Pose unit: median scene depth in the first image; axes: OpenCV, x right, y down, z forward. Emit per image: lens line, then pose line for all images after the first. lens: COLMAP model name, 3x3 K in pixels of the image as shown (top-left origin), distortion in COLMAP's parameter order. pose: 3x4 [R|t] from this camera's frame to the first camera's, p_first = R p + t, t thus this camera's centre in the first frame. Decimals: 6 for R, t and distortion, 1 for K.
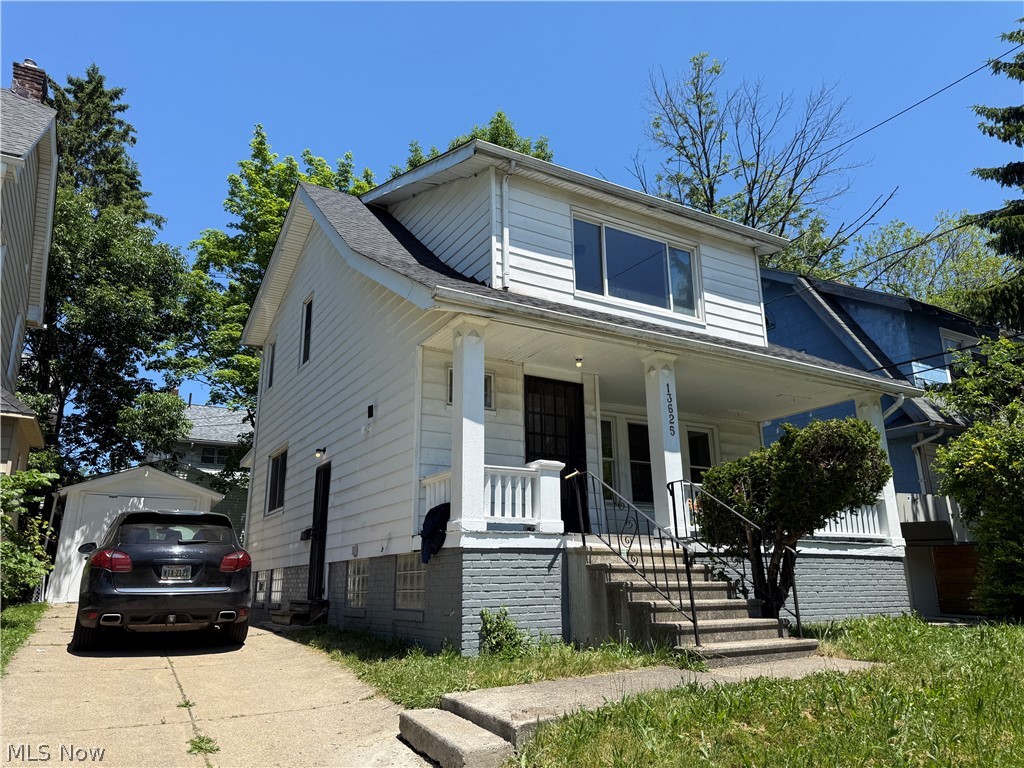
lens RADIAL K [[717.1, 0, 507.2], [0, 717.1, 377.4], [0, 0, 1]] dist [0.049861, -0.018883]
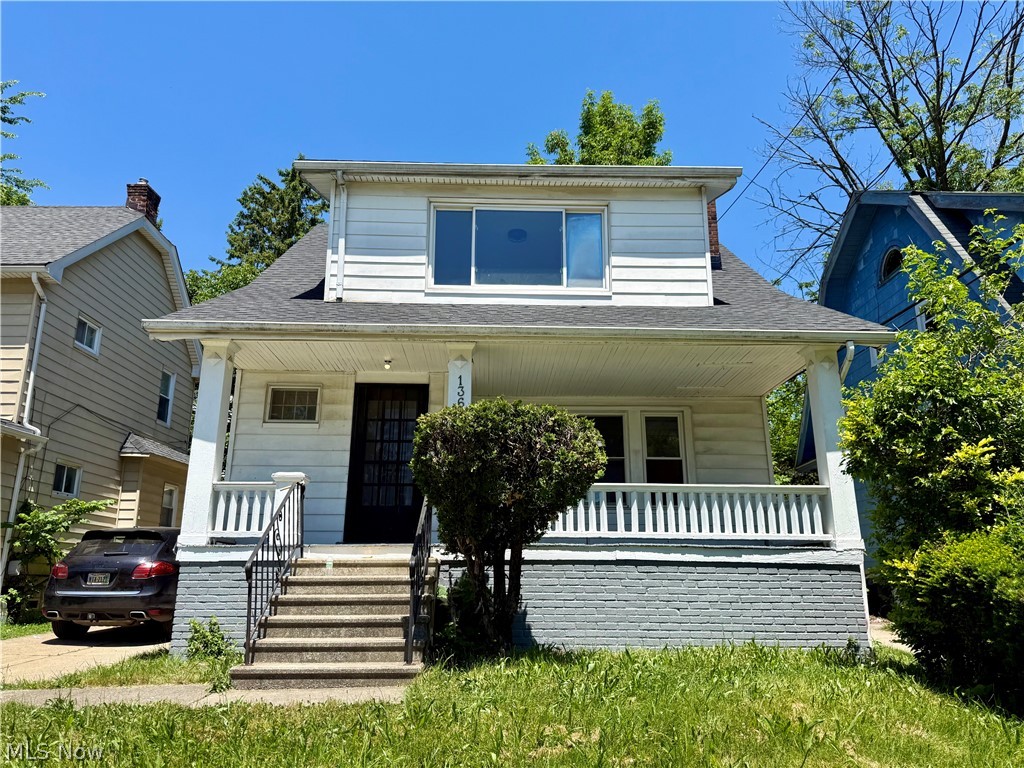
lens RADIAL K [[717.1, 0, 510.9], [0, 717.1, 390.7], [0, 0, 1]] dist [0.049861, -0.018883]
pose [[0.876196, -0.111676, -0.468838, 0.630086], [0.119500, 0.992747, -0.013141, 0.042230], [0.466905, -0.044512, 0.883186, 0.207022]]
